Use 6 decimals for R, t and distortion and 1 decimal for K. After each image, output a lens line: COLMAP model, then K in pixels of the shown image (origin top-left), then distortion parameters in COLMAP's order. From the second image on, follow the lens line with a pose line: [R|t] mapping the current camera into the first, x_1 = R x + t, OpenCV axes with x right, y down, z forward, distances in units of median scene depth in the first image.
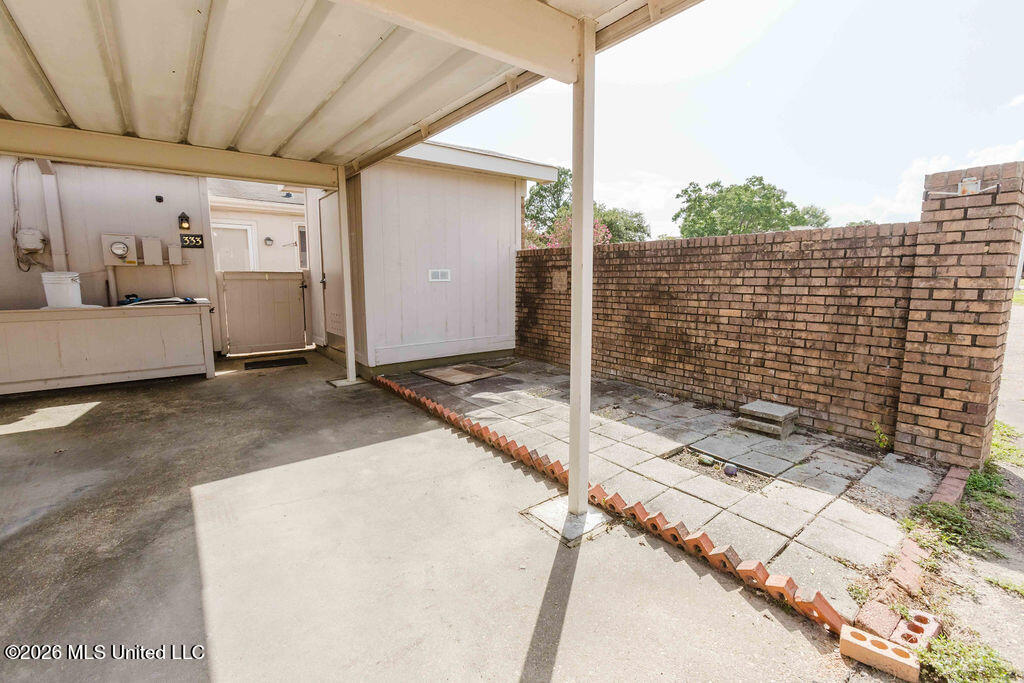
lens RADIAL K [[456.2, 0, 510.6], [0, 456.2, 335.1], [0, 0, 1]] dist [-0.019327, 0.017409]
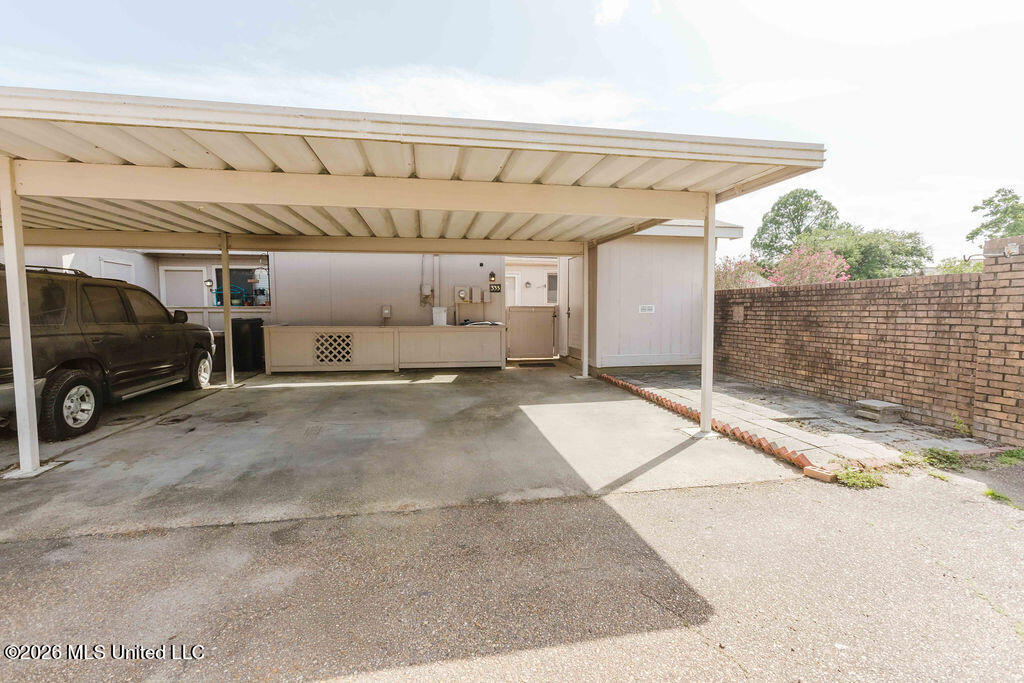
lens RADIAL K [[456.2, 0, 510.6], [0, 456.2, 335.1], [0, 0, 1]] dist [-0.019327, 0.017409]
pose [[0.890910, 0.026580, -0.453402, 0.170517], [-0.058955, 0.996608, -0.057417, 0.087389], [0.450338, 0.077884, 0.889455, -0.692337]]
